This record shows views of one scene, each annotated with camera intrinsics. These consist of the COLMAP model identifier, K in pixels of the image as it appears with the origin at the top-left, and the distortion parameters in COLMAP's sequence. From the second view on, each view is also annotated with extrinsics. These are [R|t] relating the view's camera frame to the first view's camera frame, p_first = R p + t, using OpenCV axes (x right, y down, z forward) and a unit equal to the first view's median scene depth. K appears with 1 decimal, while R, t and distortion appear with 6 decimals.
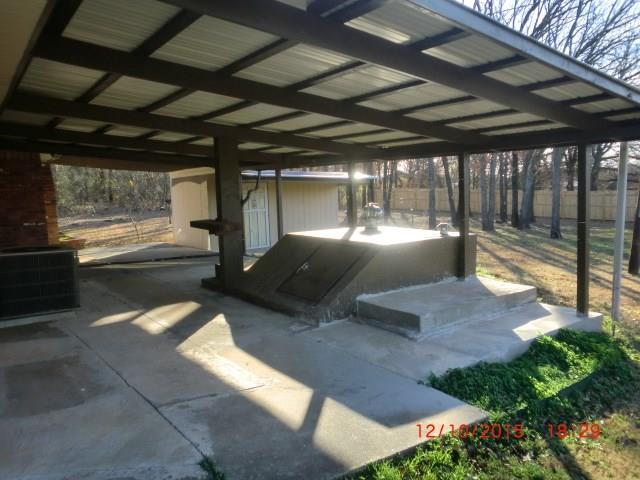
lens RADIAL K [[509.0, 0, 320.0], [0, 509.0, 240.0], [0, 0, 1]] dist [-0.112983, 0.164018]
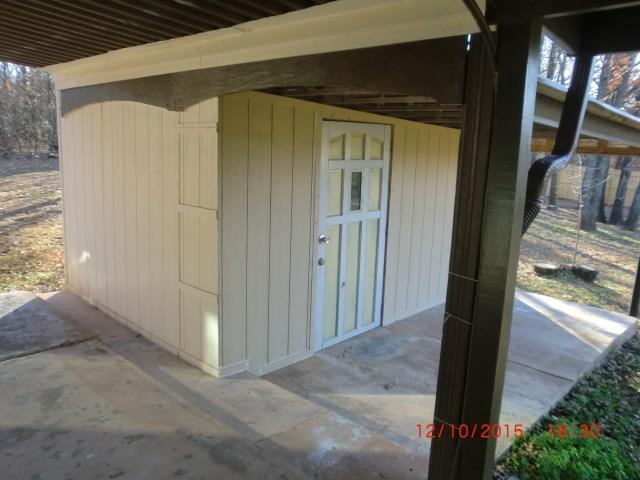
lens RADIAL K [[509.0, 0, 320.0], [0, 509.0, 240.0], [0, 0, 1]] dist [-0.112983, 0.164018]
pose [[0.980789, 0.031640, 0.192491, -0.194471], [-0.048023, 0.995552, 0.081052, -0.062466], [-0.189070, -0.088739, 0.977946, 0.664404]]
